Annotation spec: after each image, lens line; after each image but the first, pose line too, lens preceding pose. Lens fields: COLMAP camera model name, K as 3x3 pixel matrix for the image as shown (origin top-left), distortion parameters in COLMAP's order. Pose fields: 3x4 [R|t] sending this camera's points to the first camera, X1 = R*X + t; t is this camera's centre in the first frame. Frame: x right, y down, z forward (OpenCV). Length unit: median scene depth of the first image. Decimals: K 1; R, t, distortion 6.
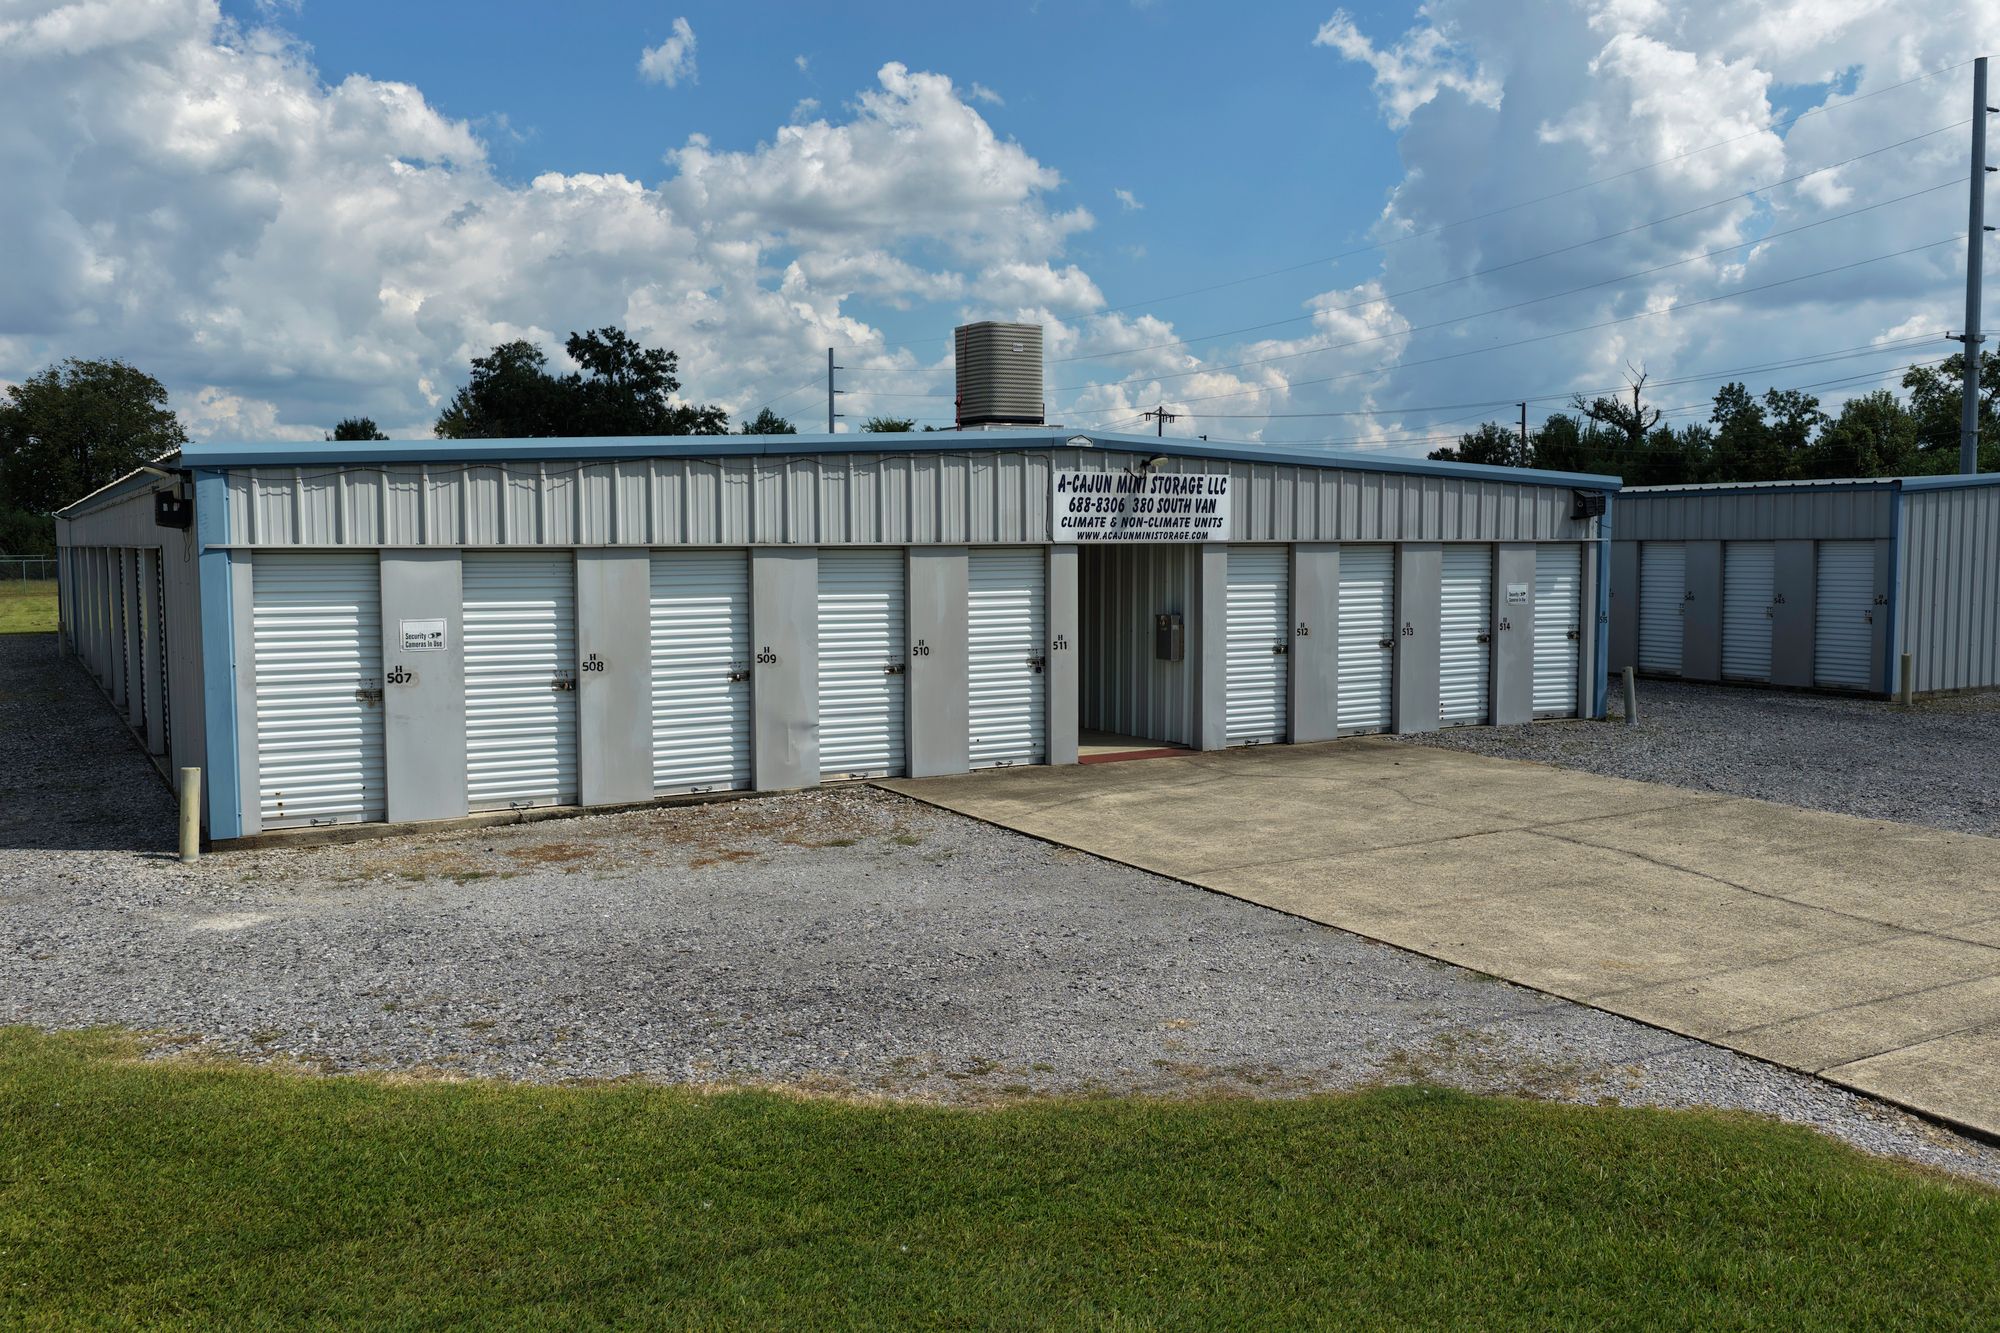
lens RADIAL K [[1667.9, 0, 1011.7], [0, 1667.9, 667.4], [0, 0, 1]] dist [-0.014600, 0.037920]
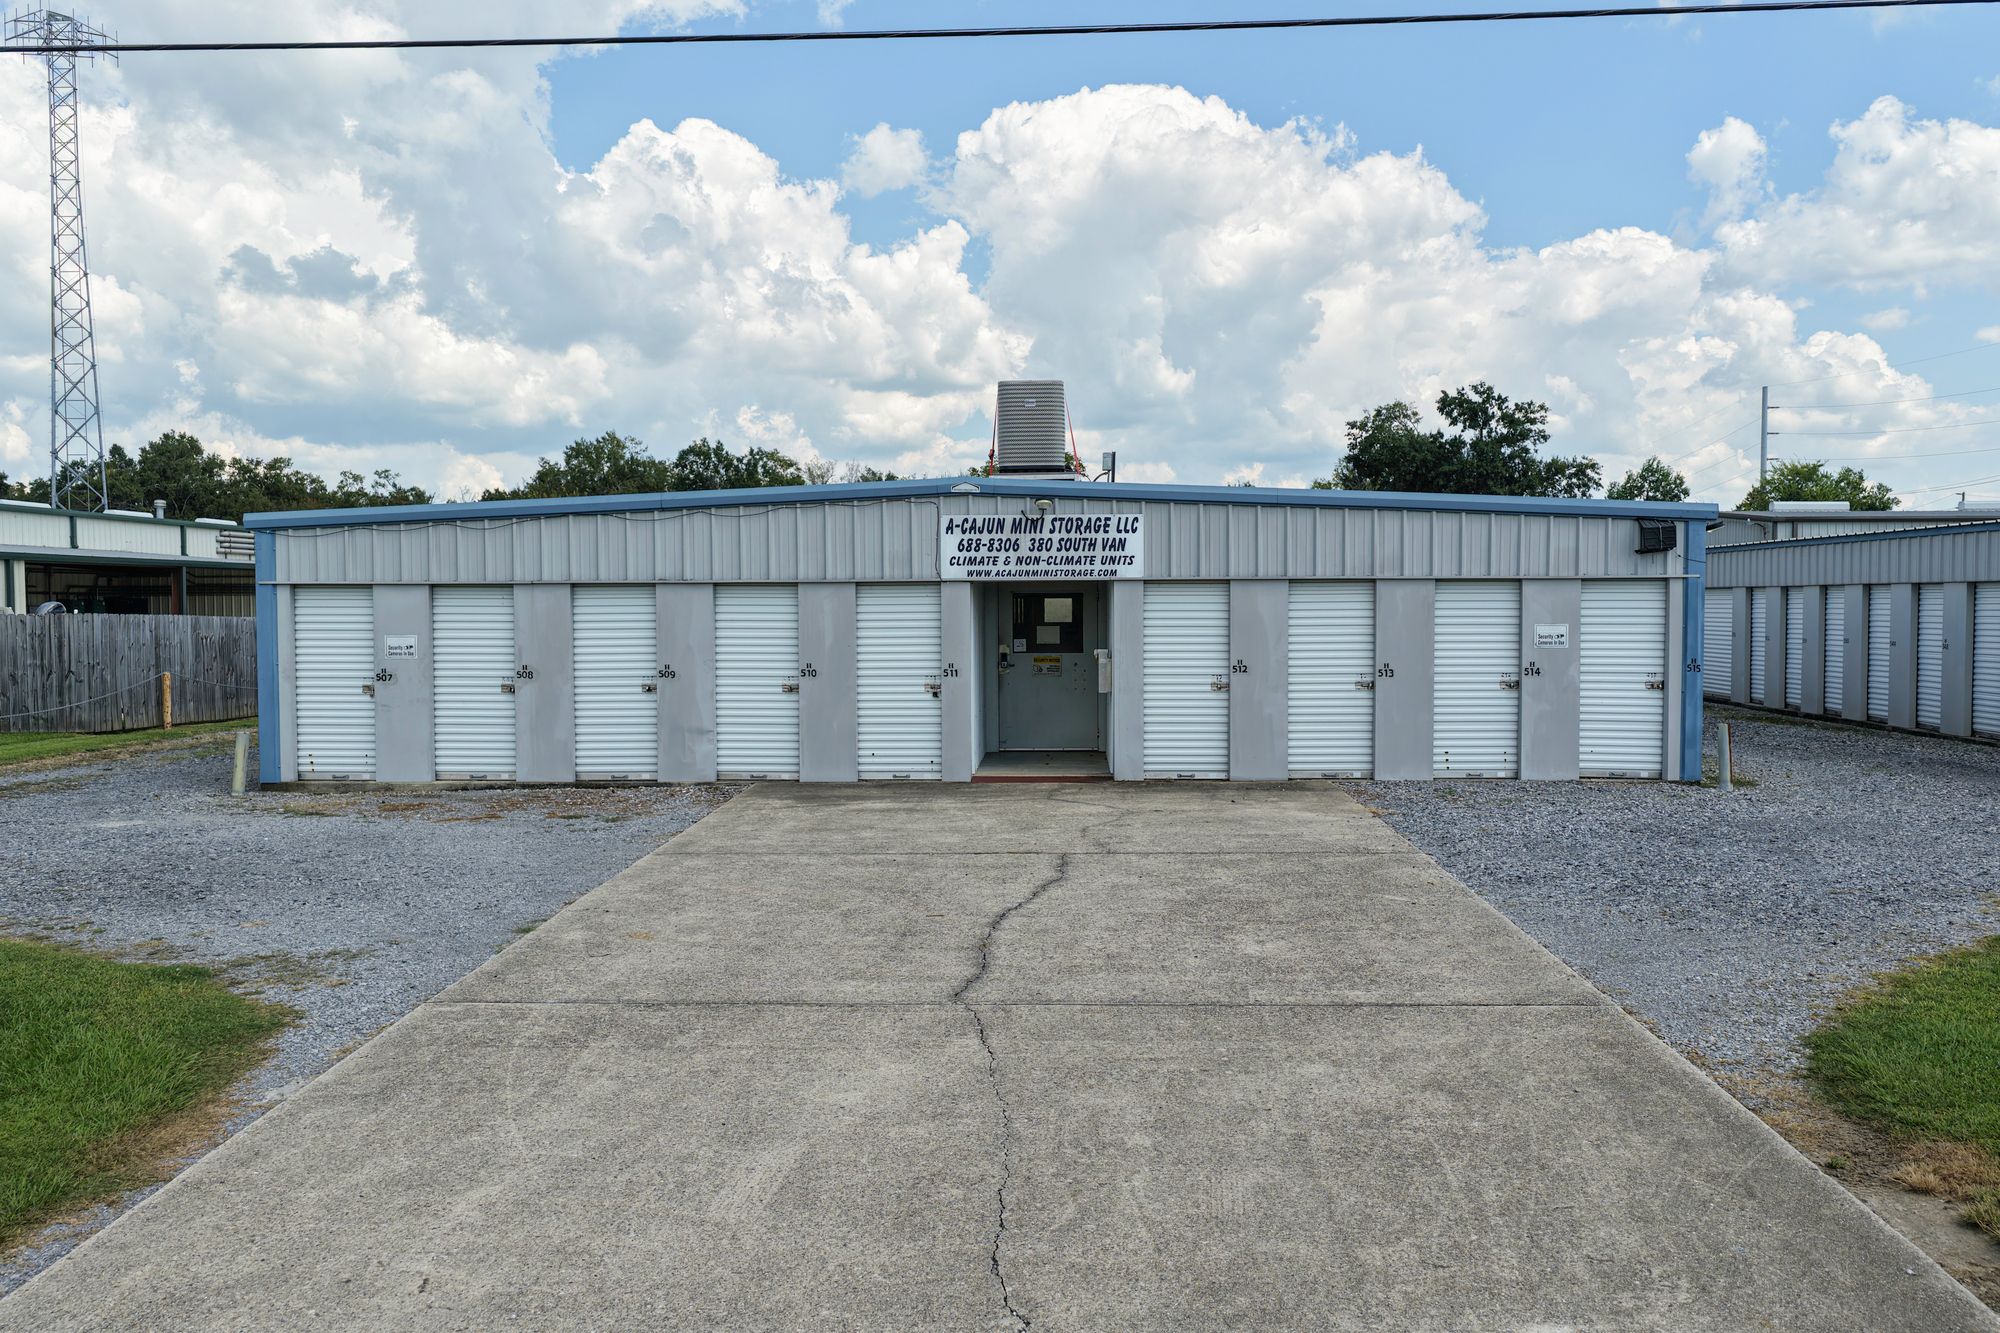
lens RADIAL K [[1667.9, 0, 1011.7], [0, 1667.9, 667.4], [0, 0, 1]] dist [-0.014600, 0.037920]
pose [[0.836840, 0.022193, -0.546997, 0.649639], [-0.040758, 0.998931, -0.021826, 0.005461], [0.545928, 0.040559, 0.836850, 0.097249]]
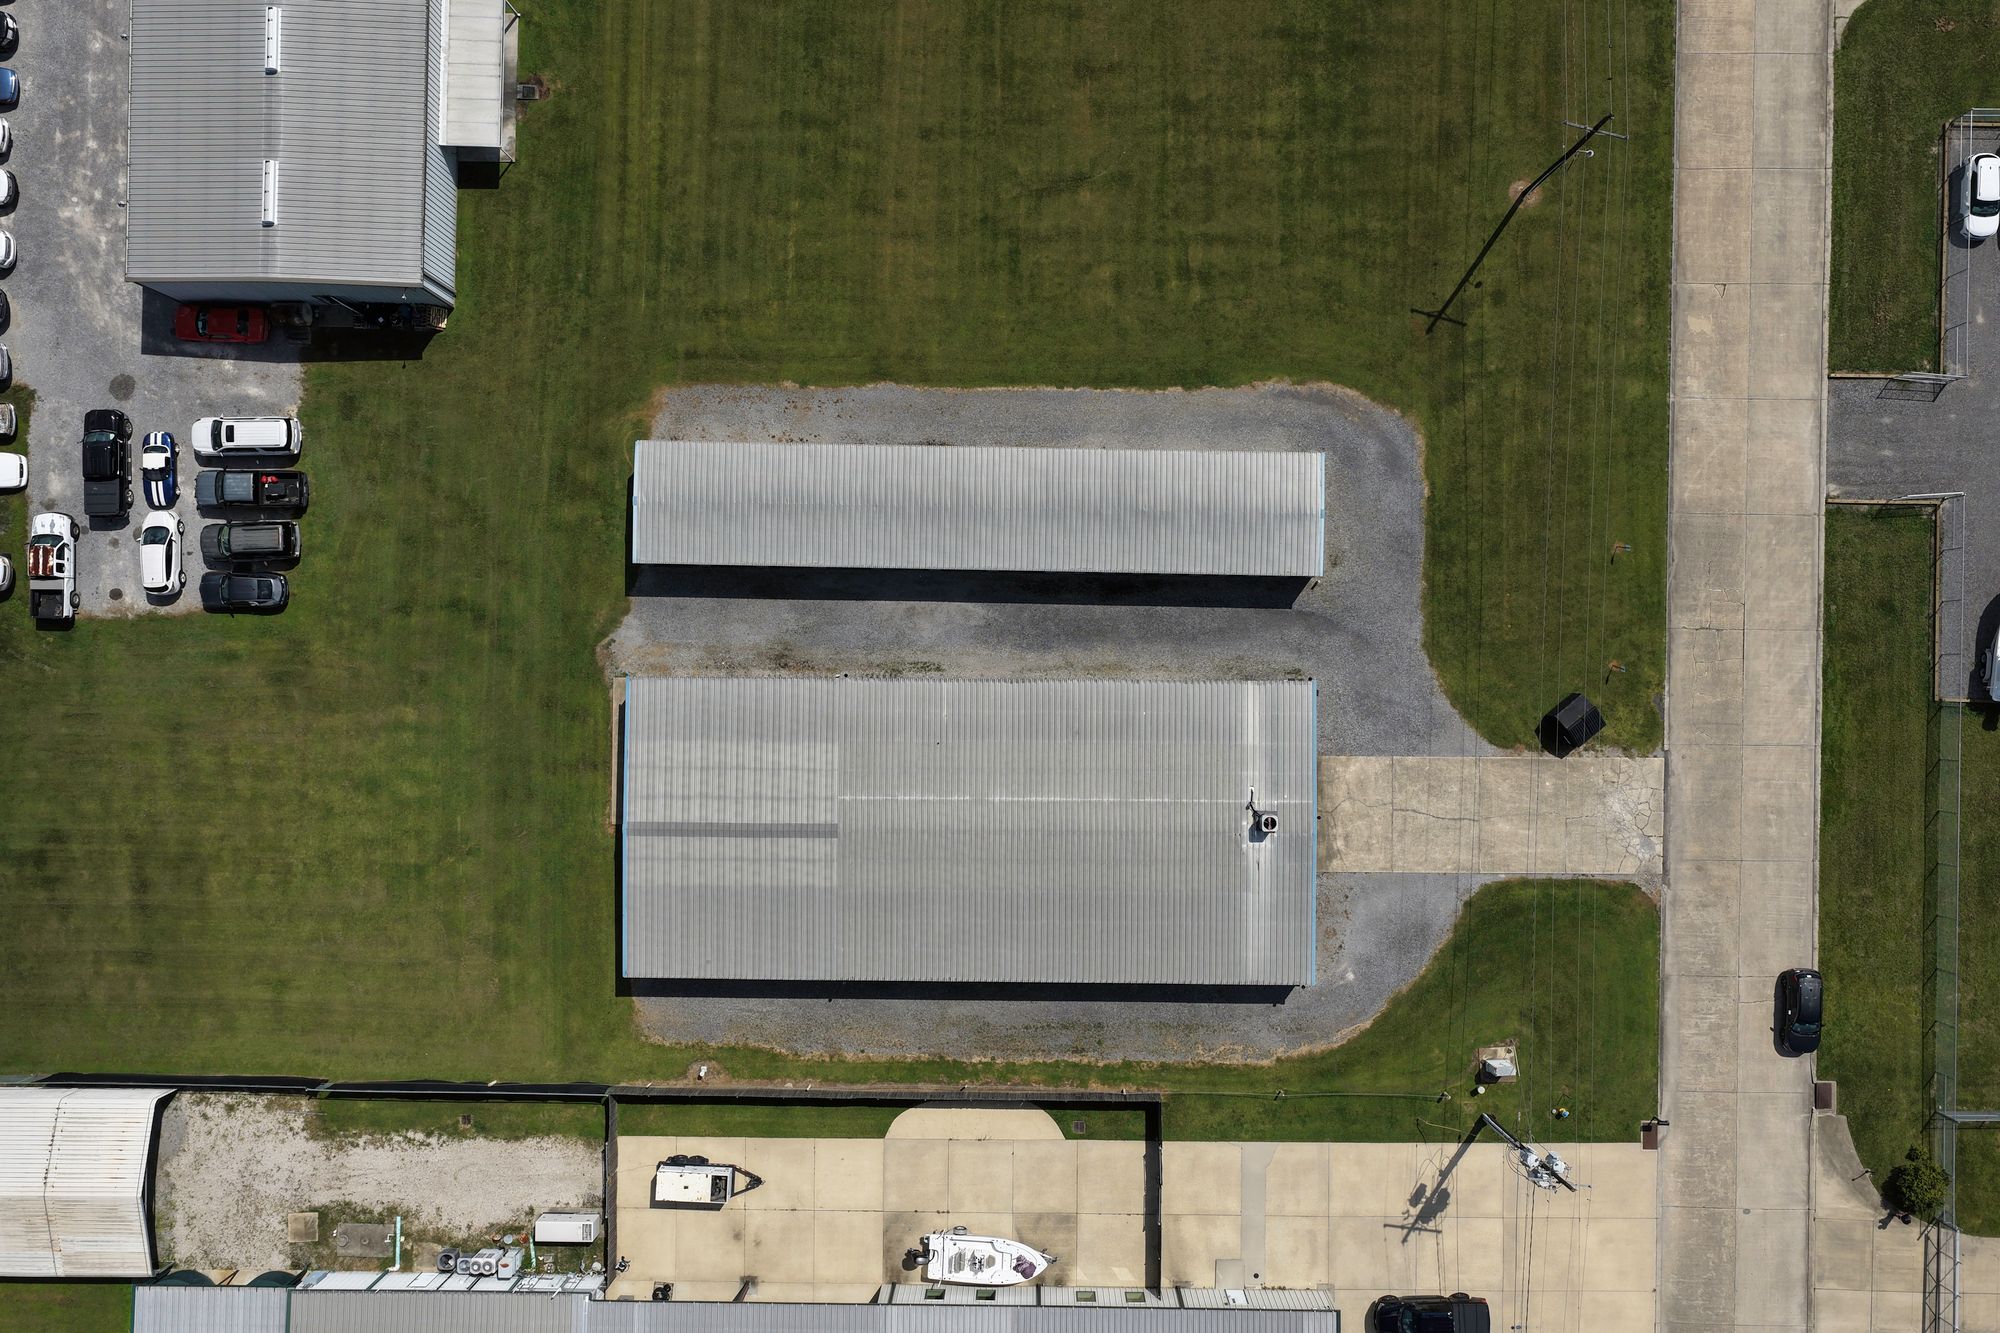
lens RADIAL K [[1667.9, 0, 1011.7], [0, 1667.9, 667.4], [0, 0, 1]] dist [-0.014600, 0.037920]
pose [[0.525975, -0.850492, 0.003544, -0.035213], [0.075337, 0.050741, 0.995866, -5.360622], [-0.847157, -0.523534, 0.090762, 1.568297]]
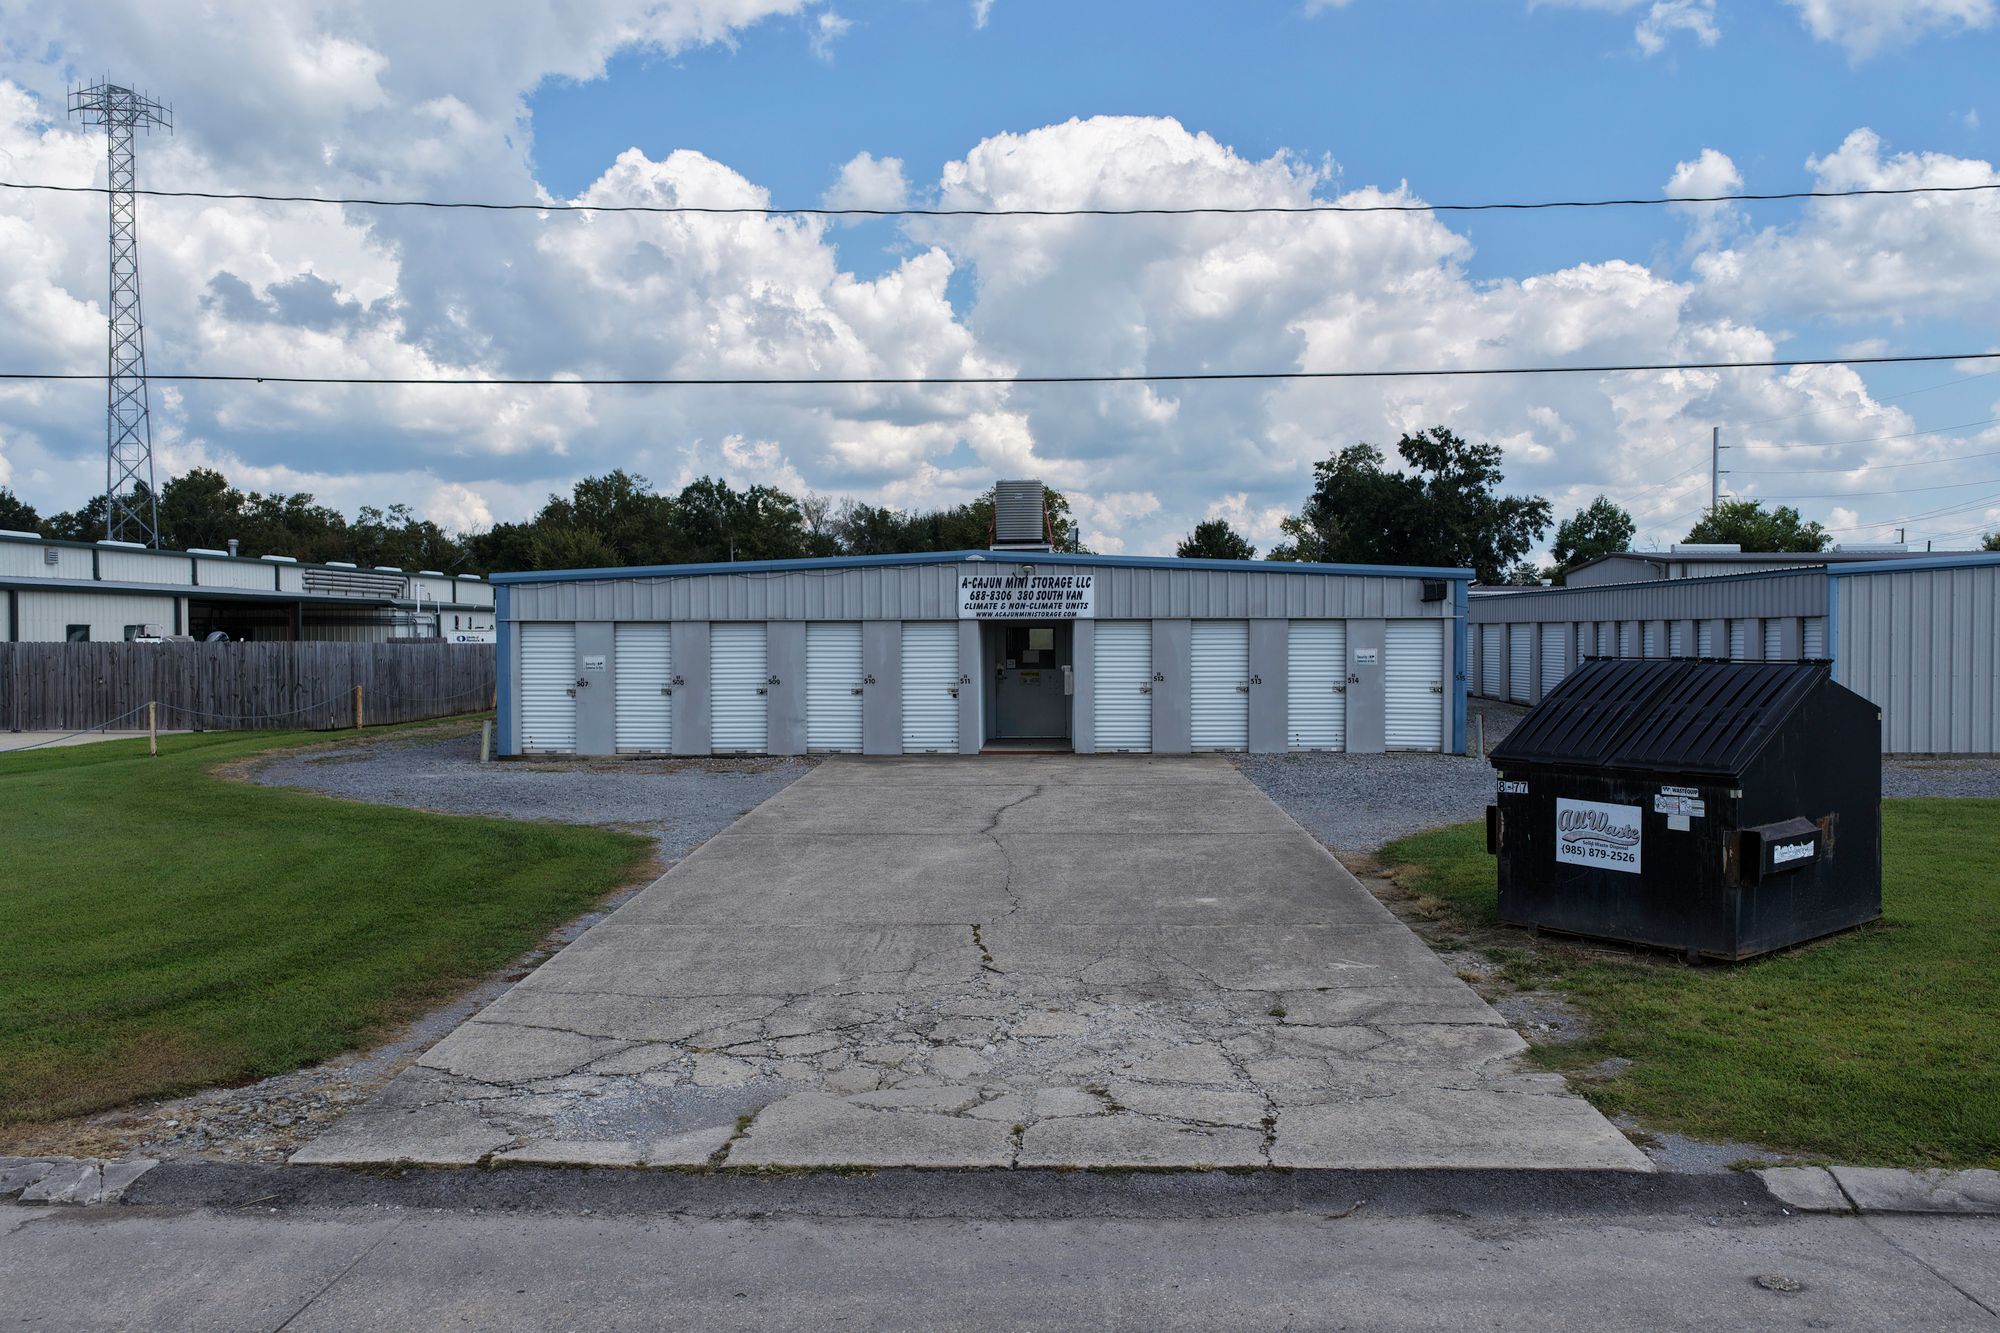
lens RADIAL K [[1667.9, 0, 1011.7], [0, 1667.9, 667.4], [0, 0, 1]] dist [-0.014600, 0.037920]
pose [[0.841366, 0.013196, -0.540304, 0.932472], [-0.041101, 0.998369, -0.039619, 0.035677], [0.538900, 0.055541, 0.840537, -0.348655]]
